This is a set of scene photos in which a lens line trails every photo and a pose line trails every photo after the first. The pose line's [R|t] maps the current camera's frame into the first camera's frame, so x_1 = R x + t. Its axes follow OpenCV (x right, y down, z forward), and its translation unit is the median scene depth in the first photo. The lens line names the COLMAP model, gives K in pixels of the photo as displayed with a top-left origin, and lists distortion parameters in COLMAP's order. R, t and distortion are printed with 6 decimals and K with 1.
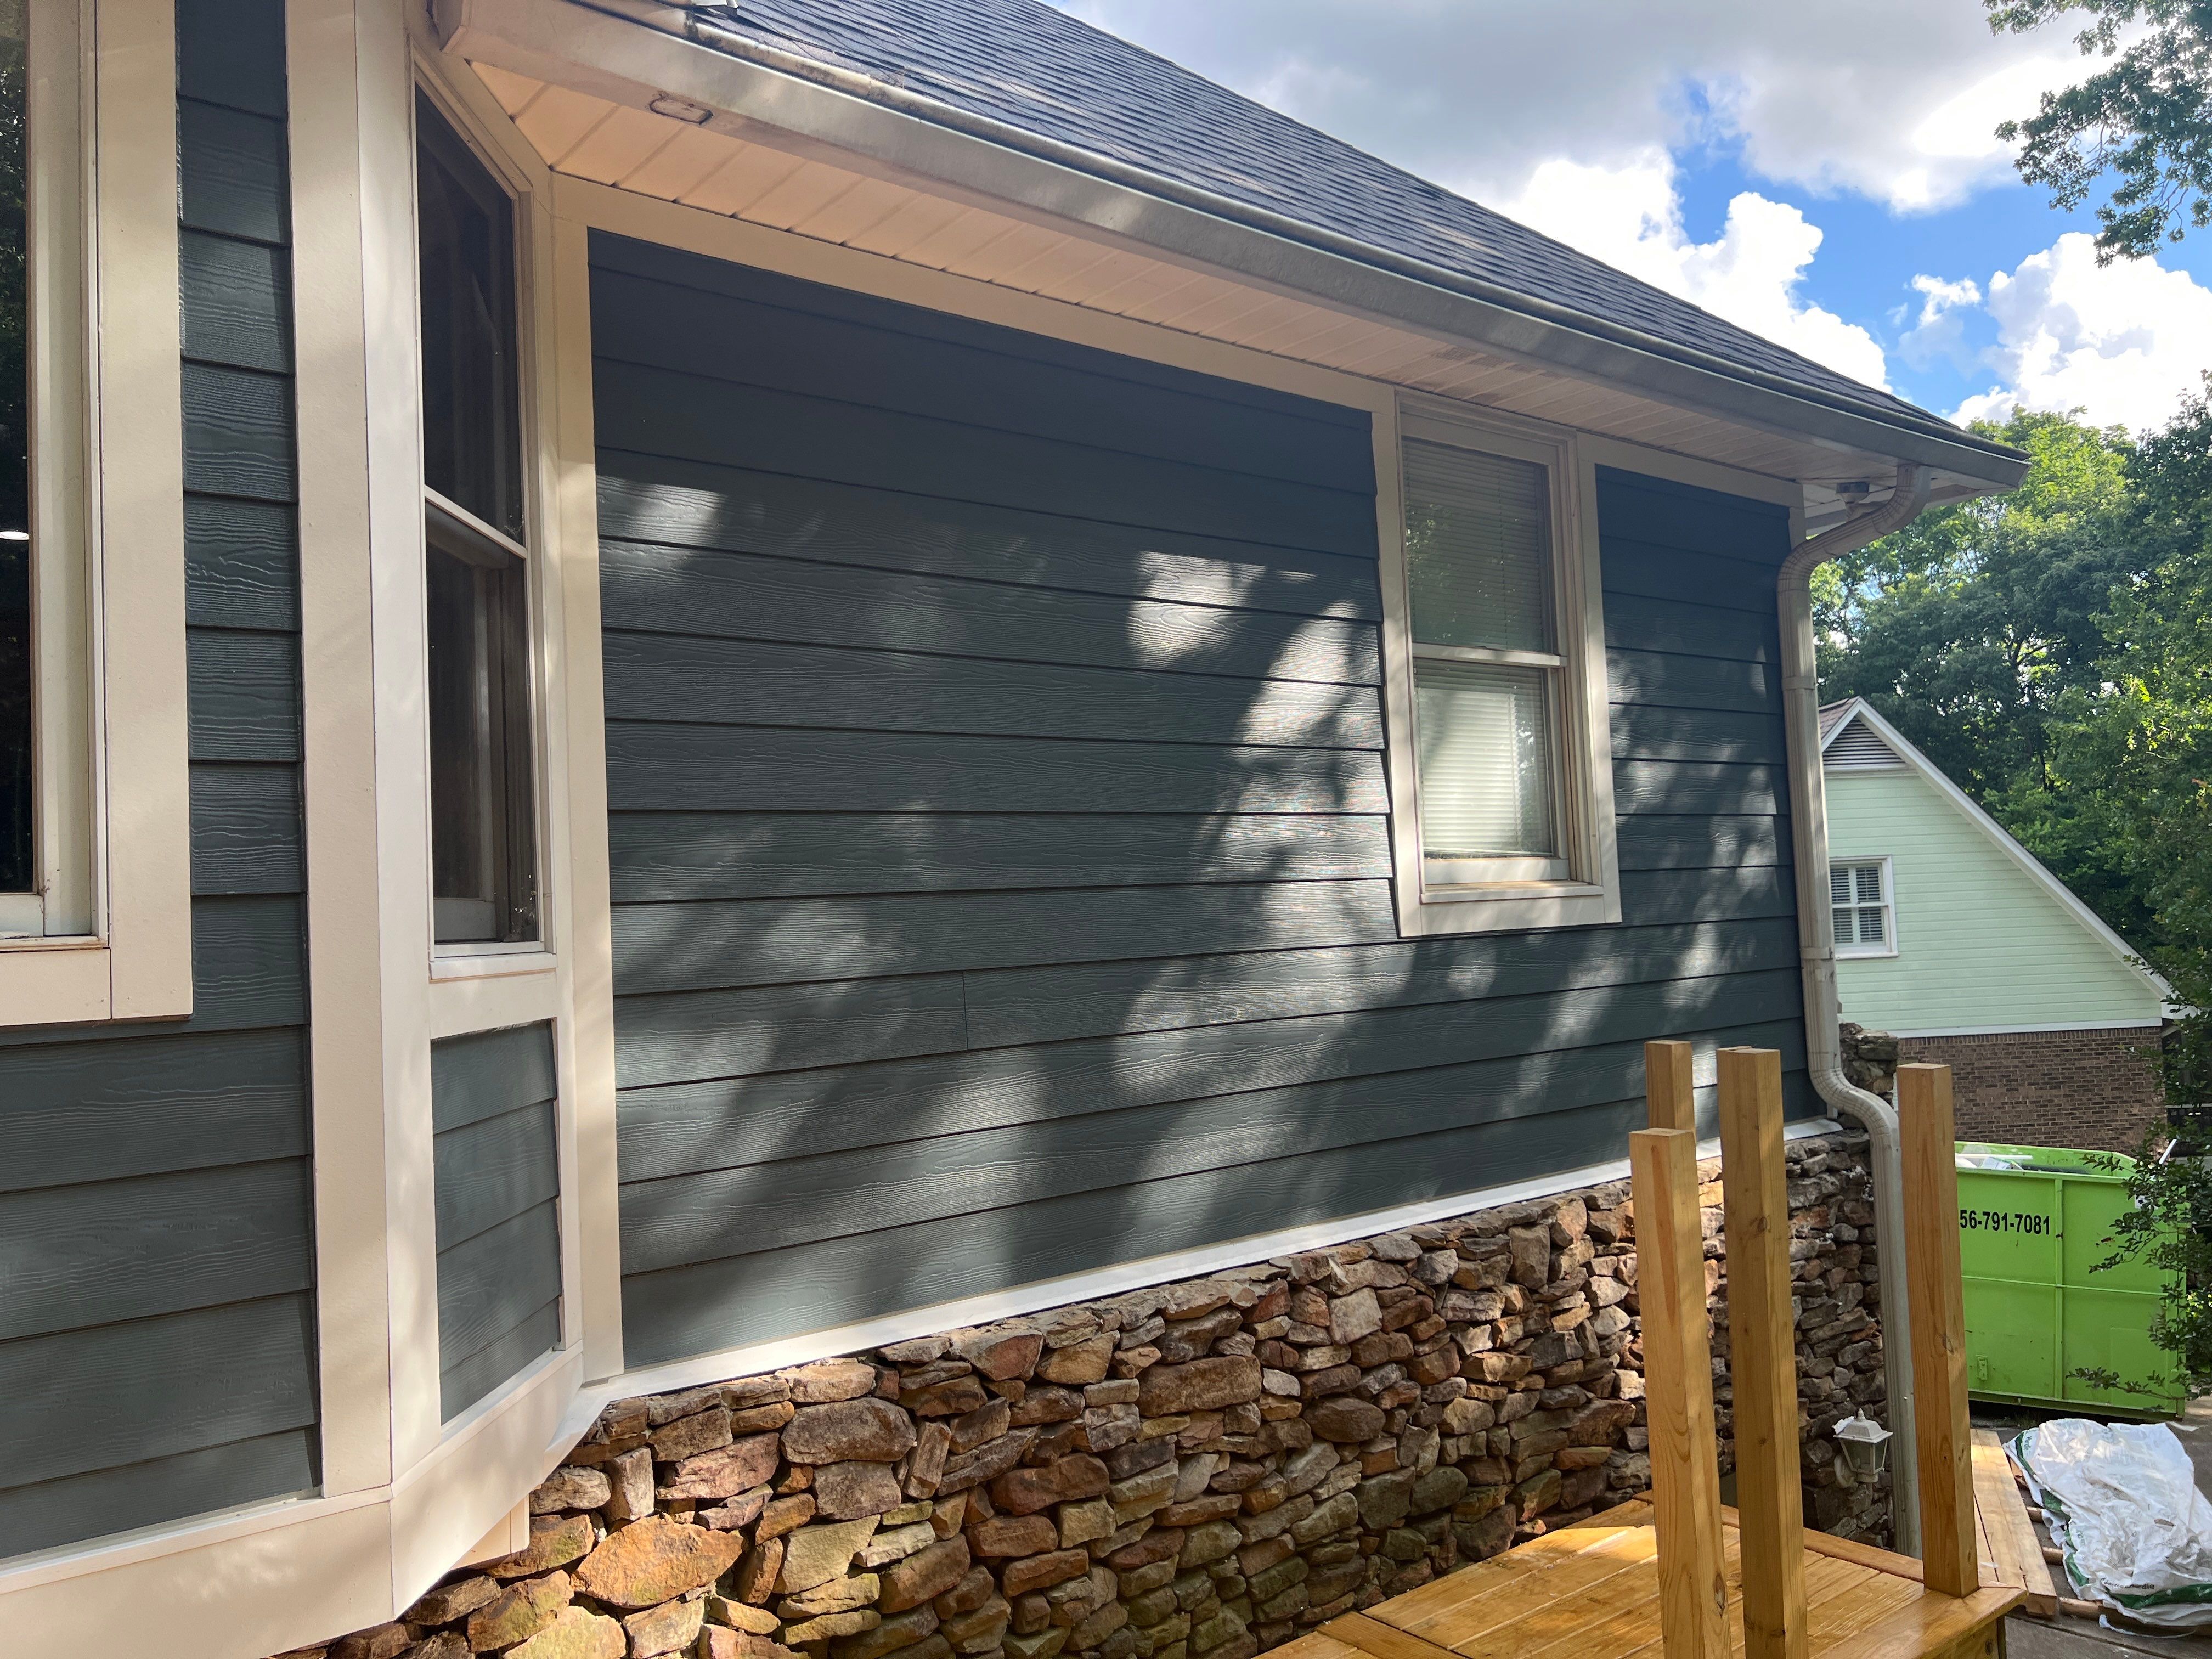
lens RADIAL K [[1630.2, 0, 1089.4], [0, 1630.2, 830.3], [0, 0, 1]] dist [0.058594, -0.063788]
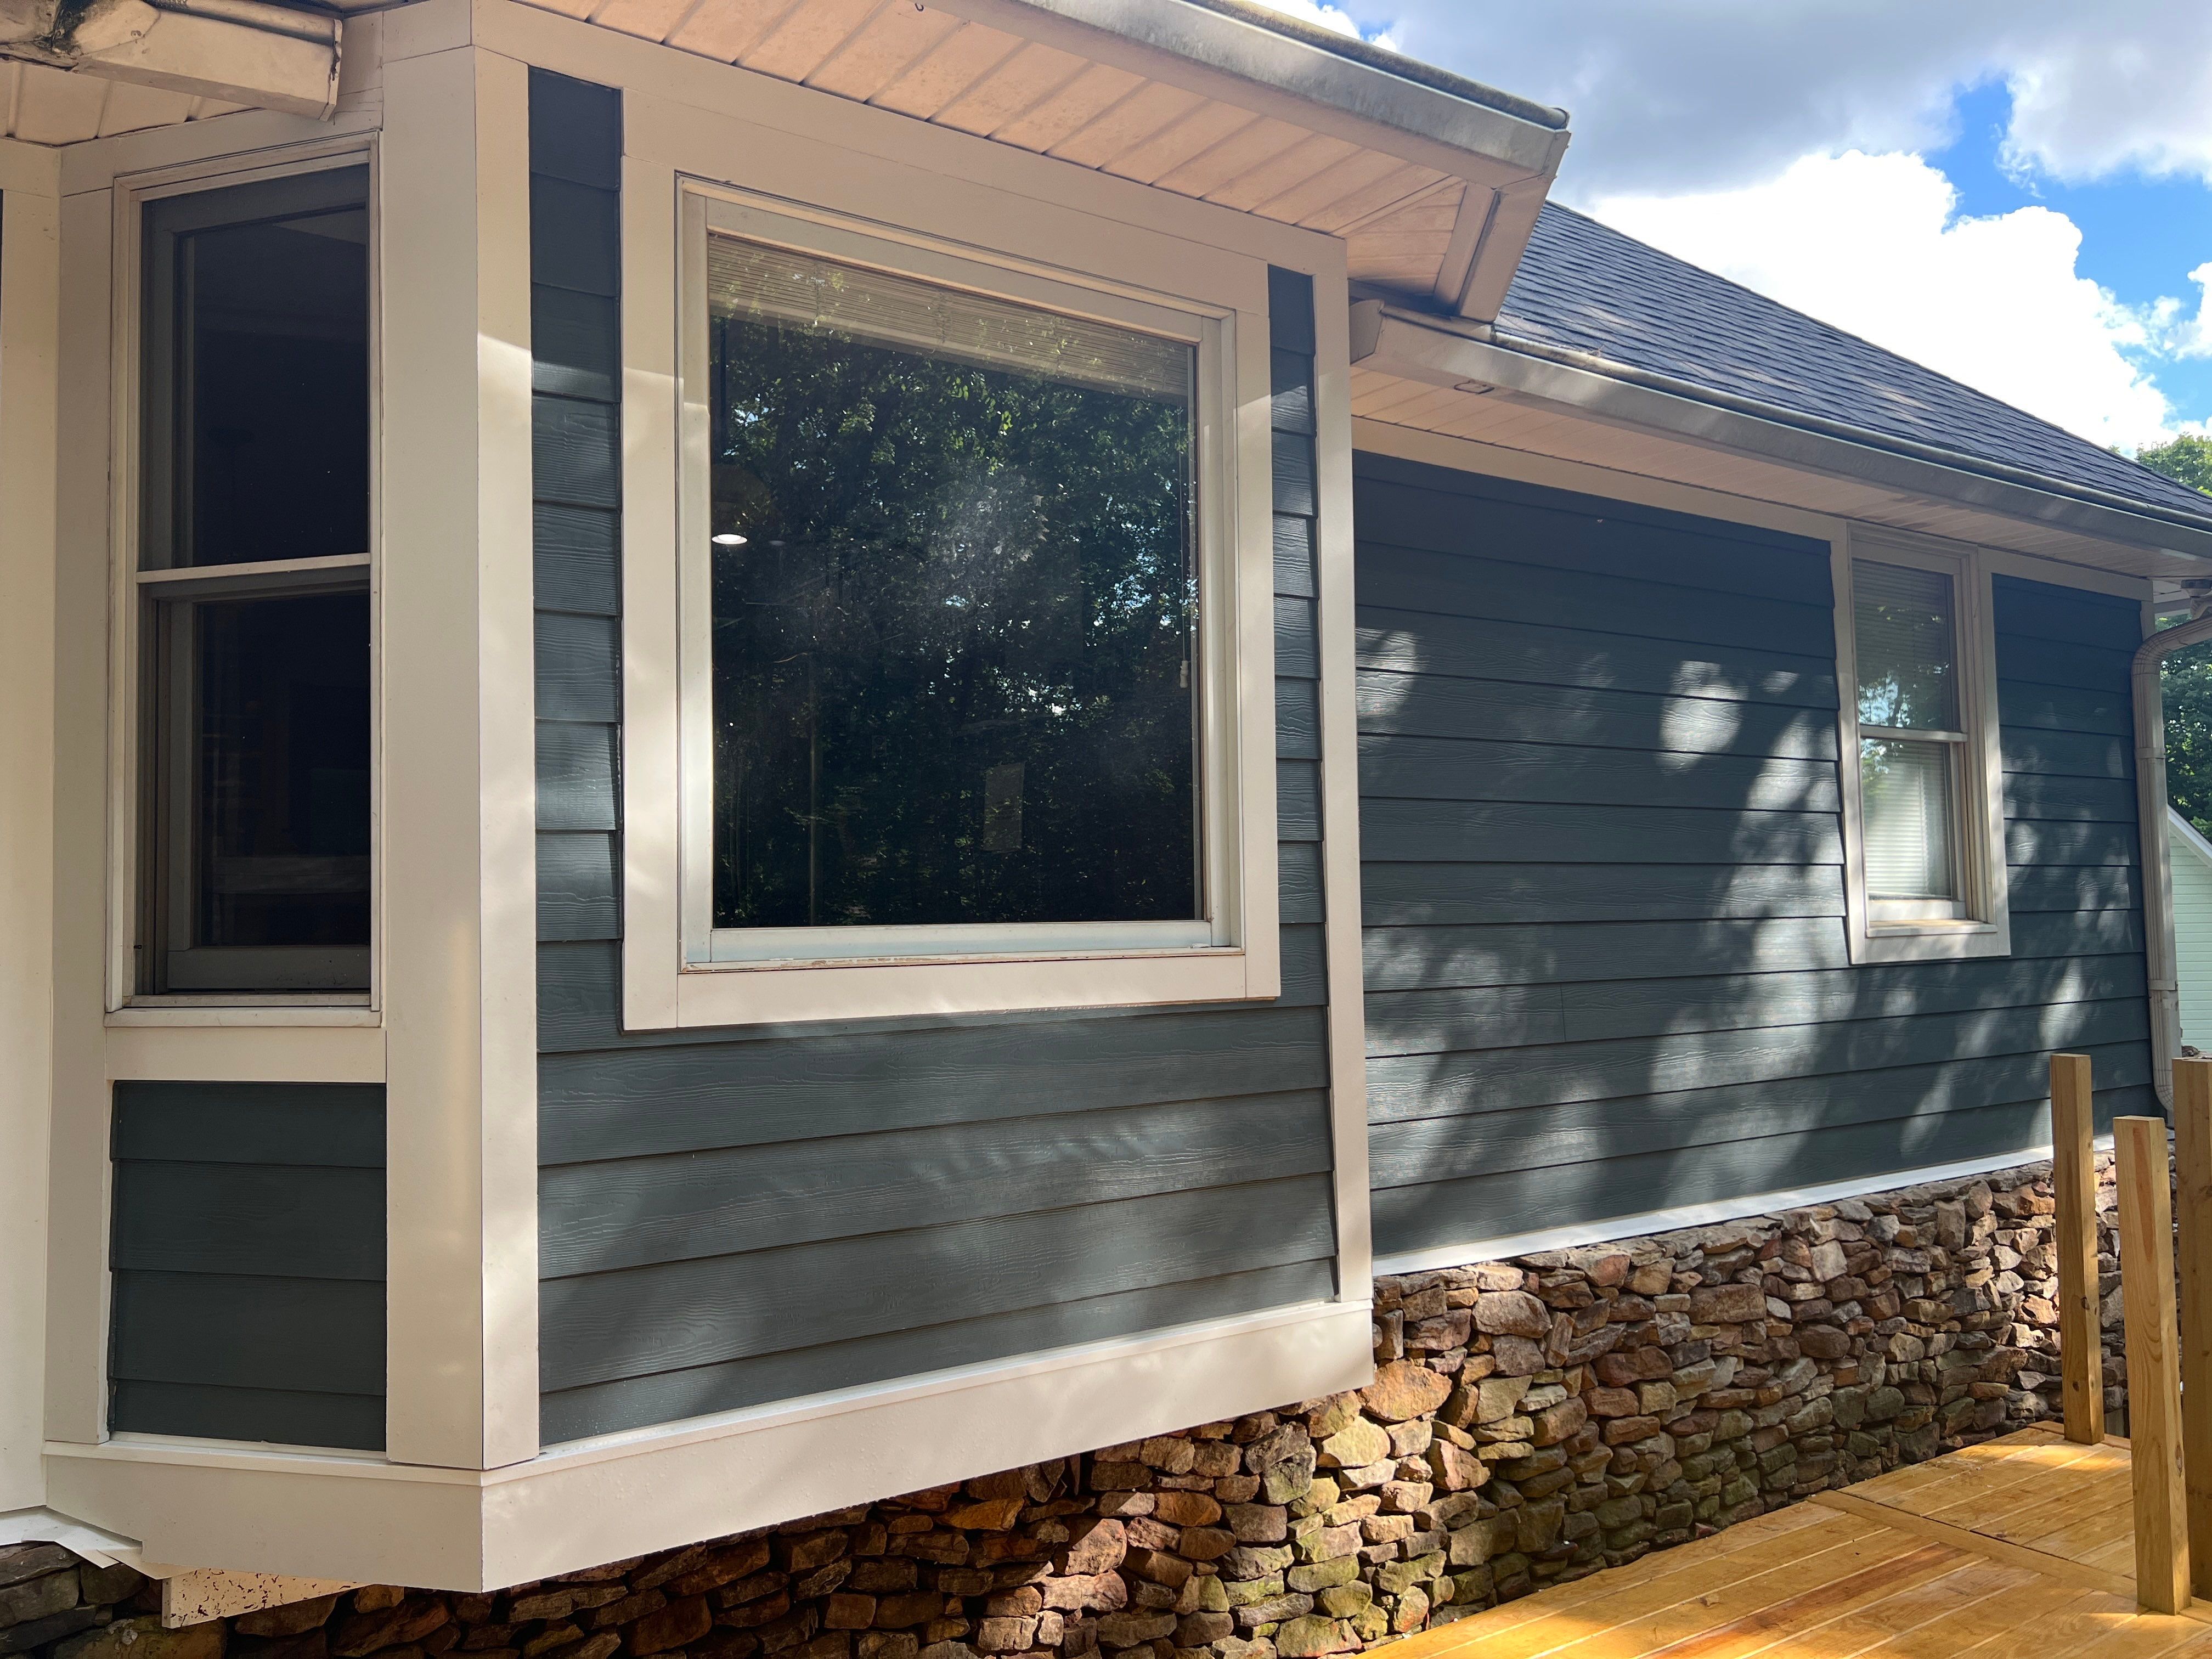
lens RADIAL K [[1652.8, 0, 1106.0], [0, 1652.8, 829.5], [0, 0, 1]] dist [0.022891, 0.003702]
pose [[0.997189, 0.019938, -0.072230, -0.321875], [-0.020248, 0.999789, -0.003575, -0.023494], [0.072143, 0.005028, 0.997382, -0.340665]]
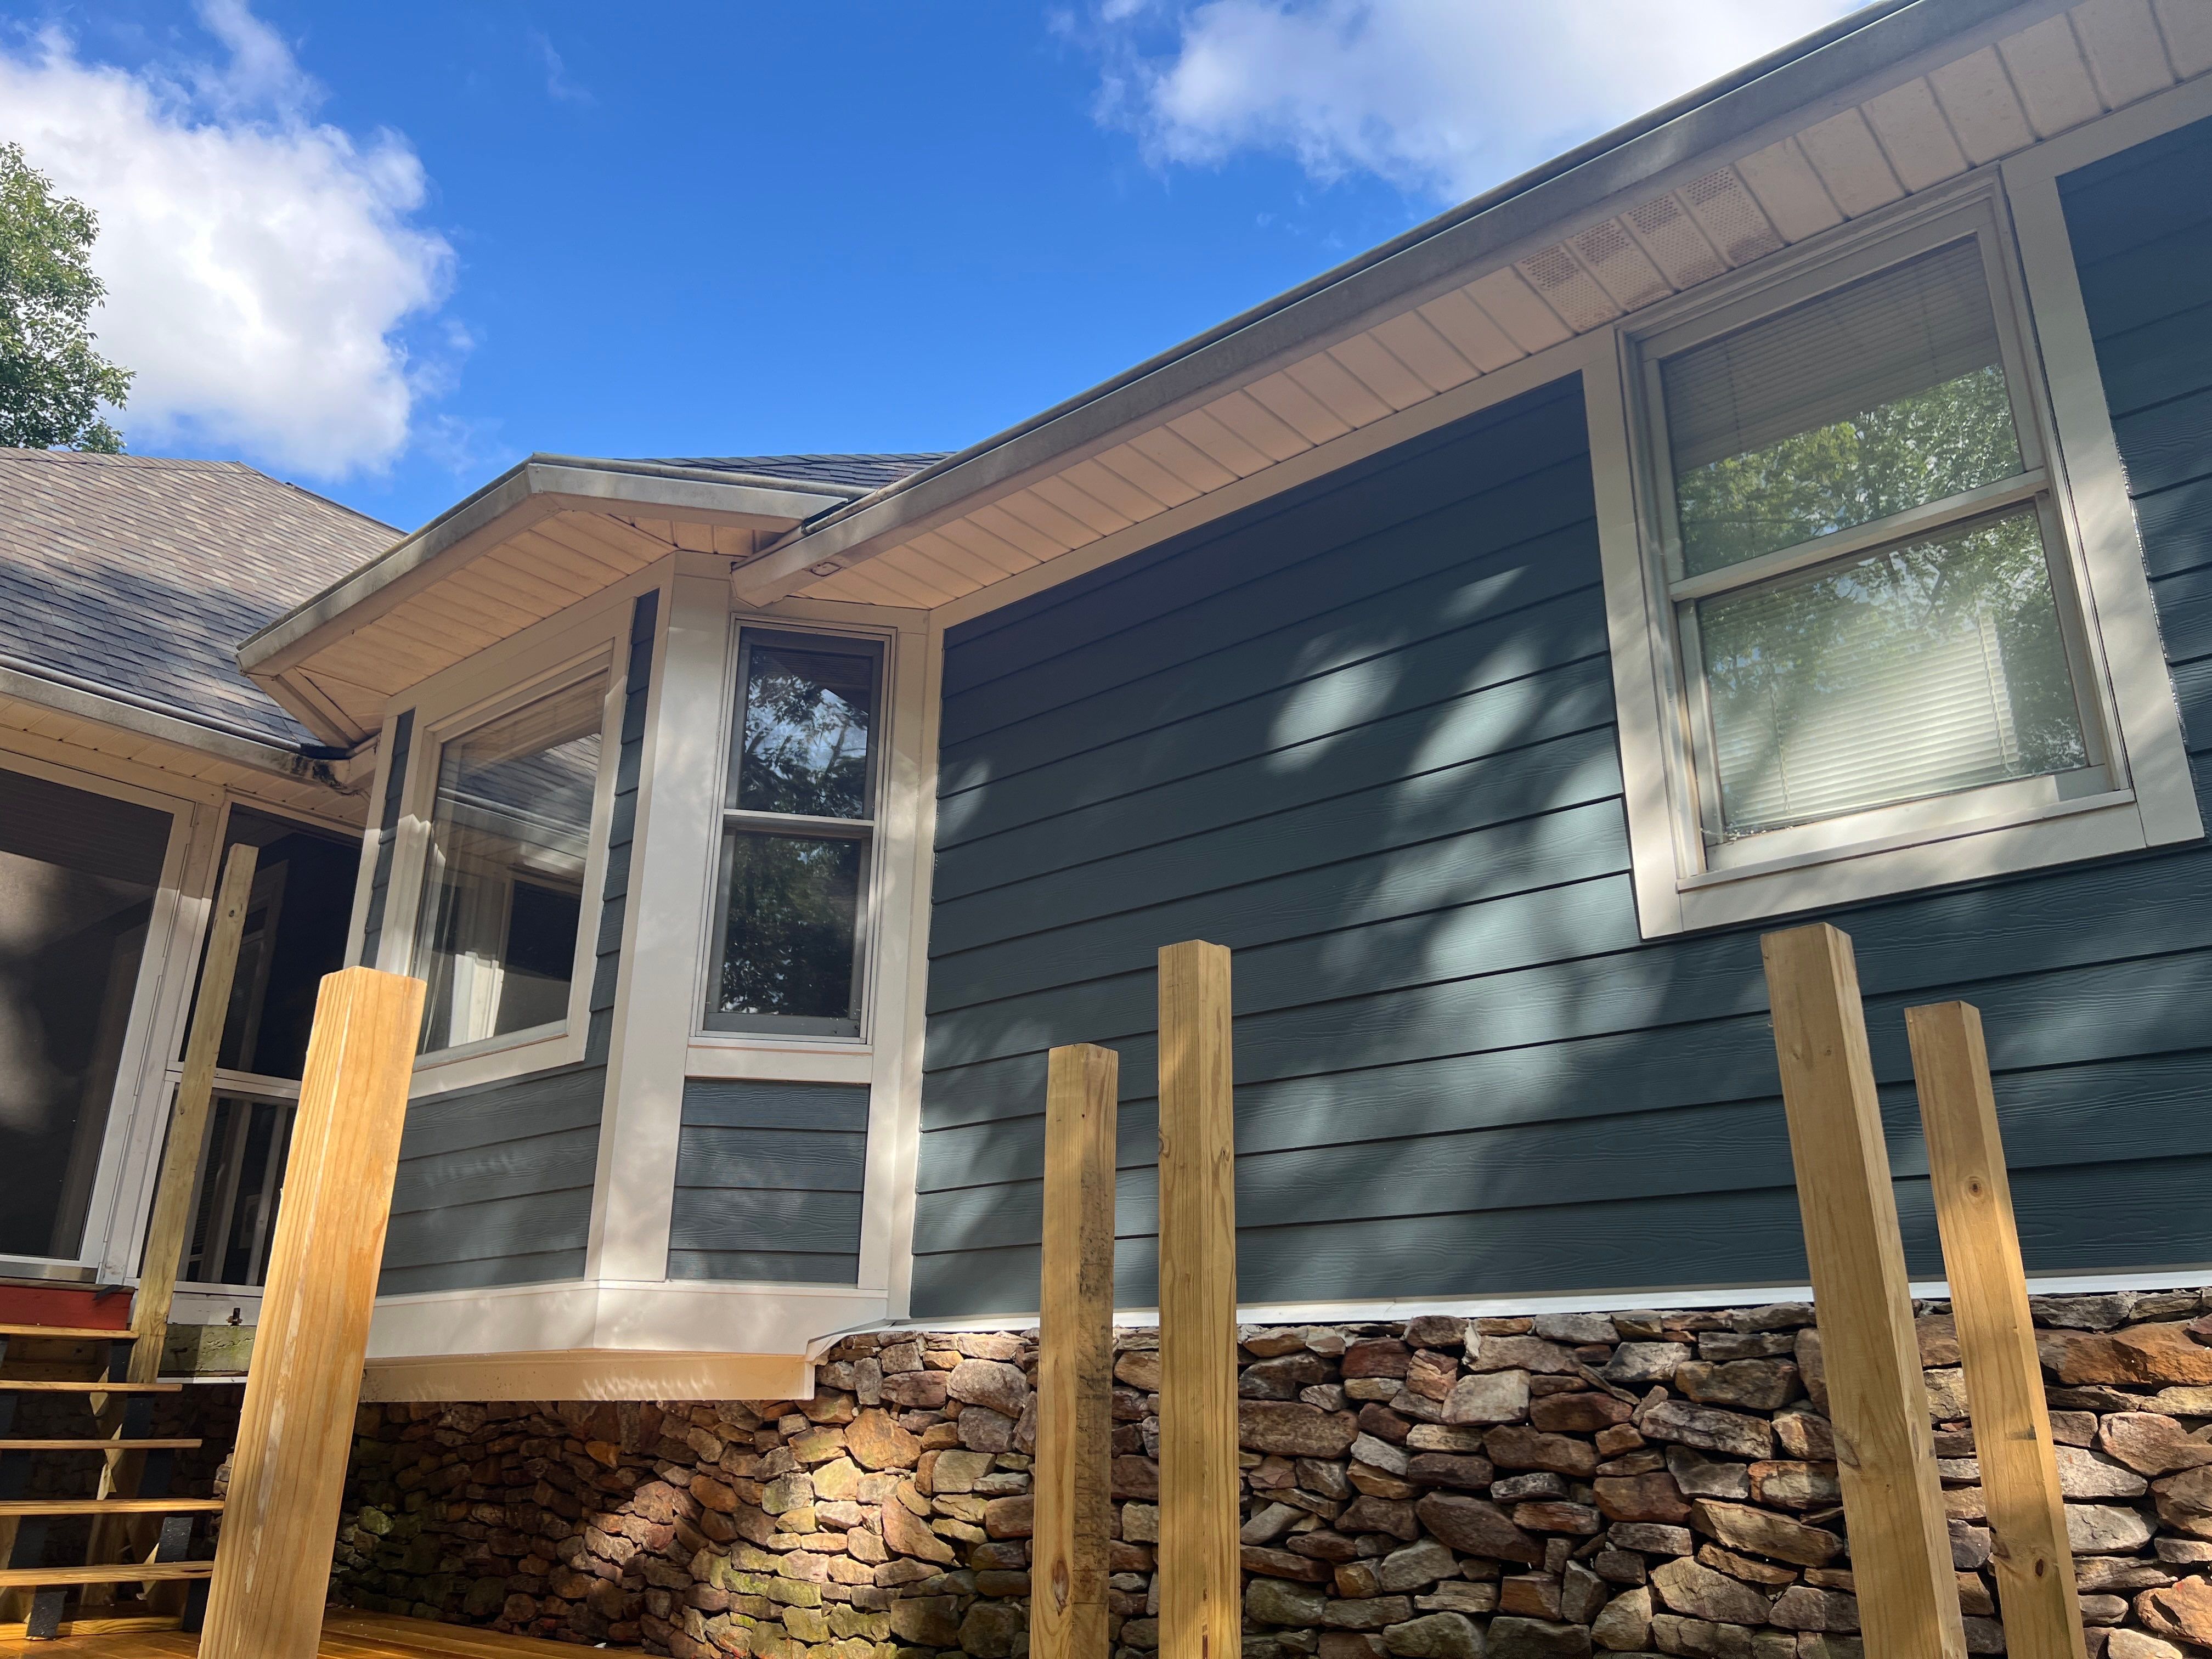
lens RADIAL K [[1630.2, 0, 1089.4], [0, 1630.2, 830.3], [0, 0, 1]] dist [0.058594, -0.063788]
pose [[0.205408, -0.295088, -0.933130, 1.009216], [0.028118, 0.954847, -0.295766, 0.273176], [0.978272, 0.034515, 0.204430, 0.653373]]
